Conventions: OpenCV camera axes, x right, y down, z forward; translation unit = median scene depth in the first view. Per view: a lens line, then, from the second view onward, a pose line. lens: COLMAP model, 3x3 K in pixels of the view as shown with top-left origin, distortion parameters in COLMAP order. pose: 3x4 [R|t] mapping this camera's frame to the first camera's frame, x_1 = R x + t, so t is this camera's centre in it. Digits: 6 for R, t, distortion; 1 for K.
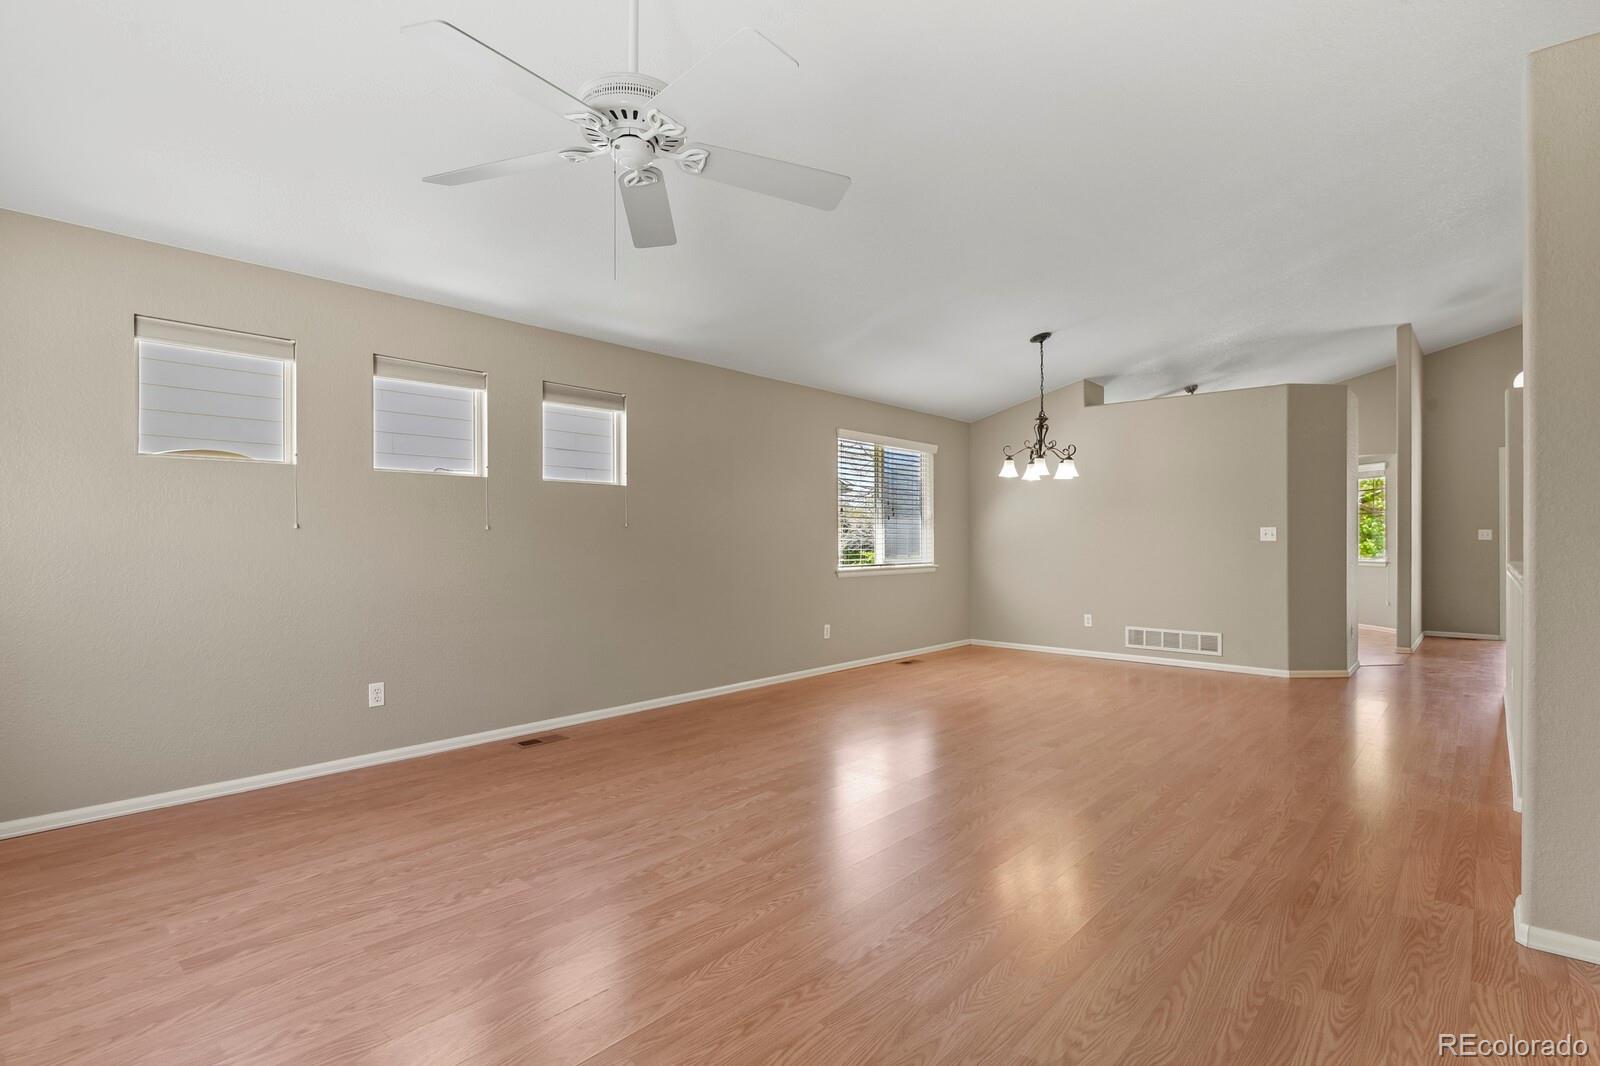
lens RADIAL K [[776.9, 0, 795.7], [0, 776.9, 533.8], [0, 0, 1]] dist [-0.003607, -0.005107]
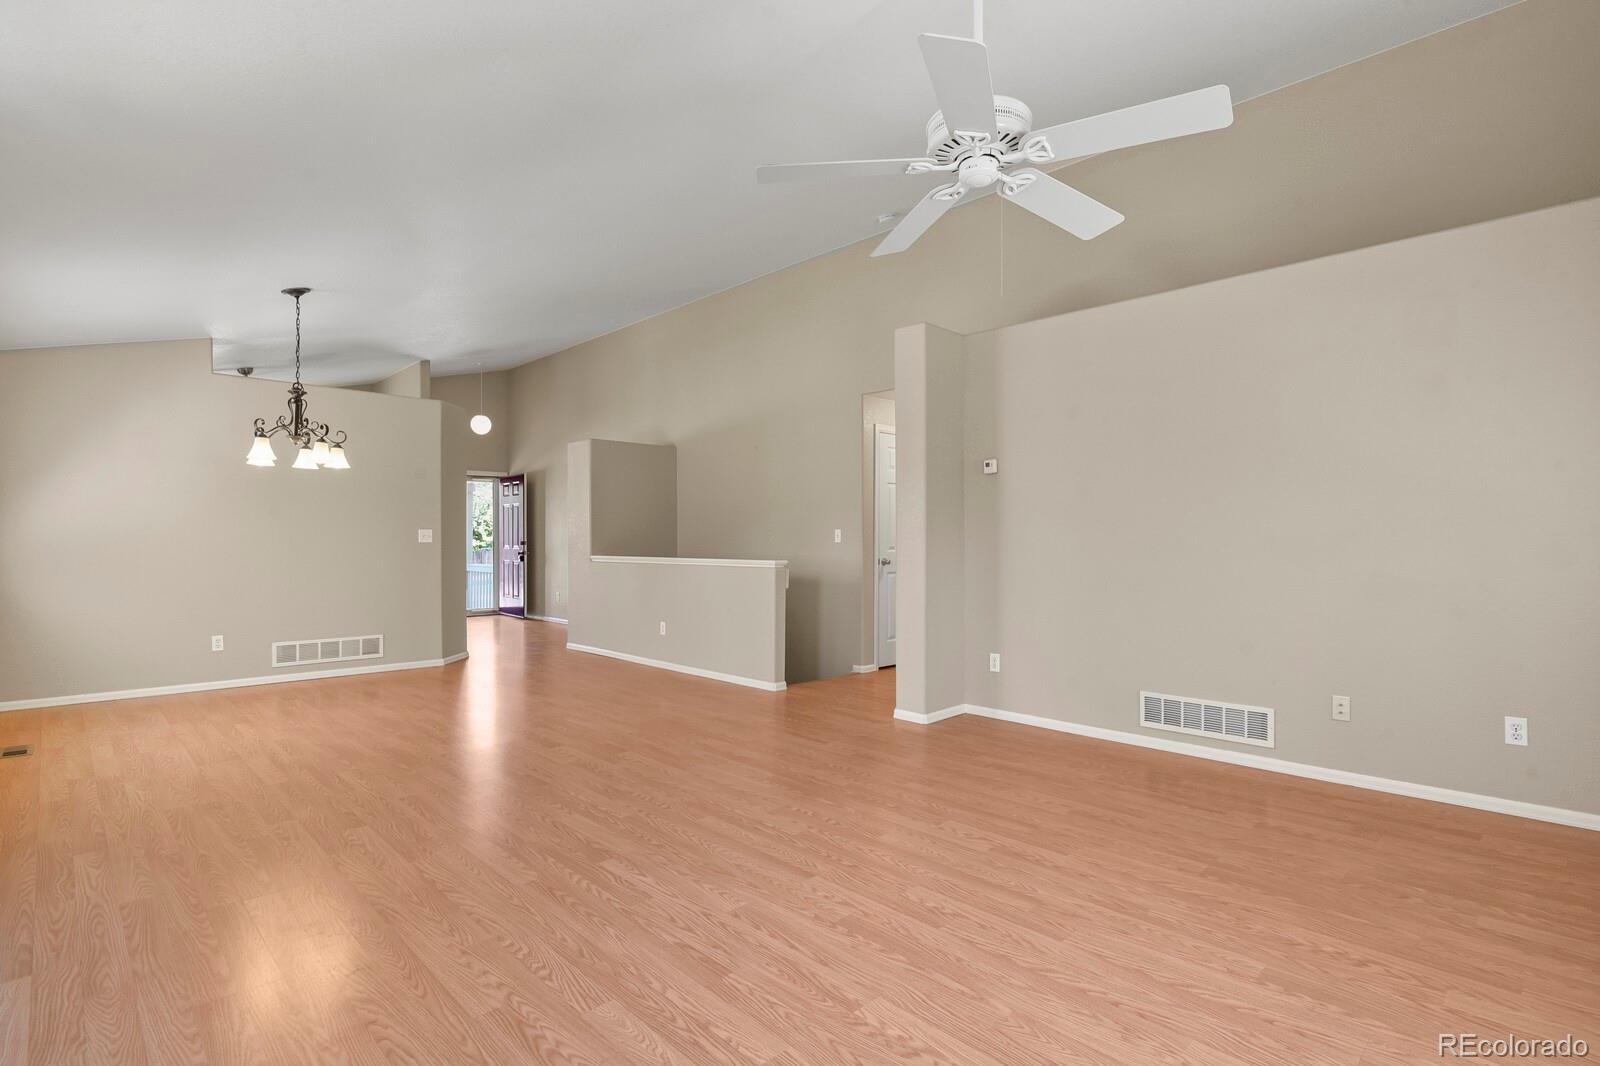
lens RADIAL K [[776.9, 0, 802.7], [0, 776.9, 548.7], [0, 0, 1]] dist [-0.003607, -0.005107]
pose [[0.065141, -0.013212, 0.997789, -0.744362], [-0.004479, 0.999898, 0.013532, 0.002024], [-0.997866, -0.005351, 0.065076, 0.694055]]
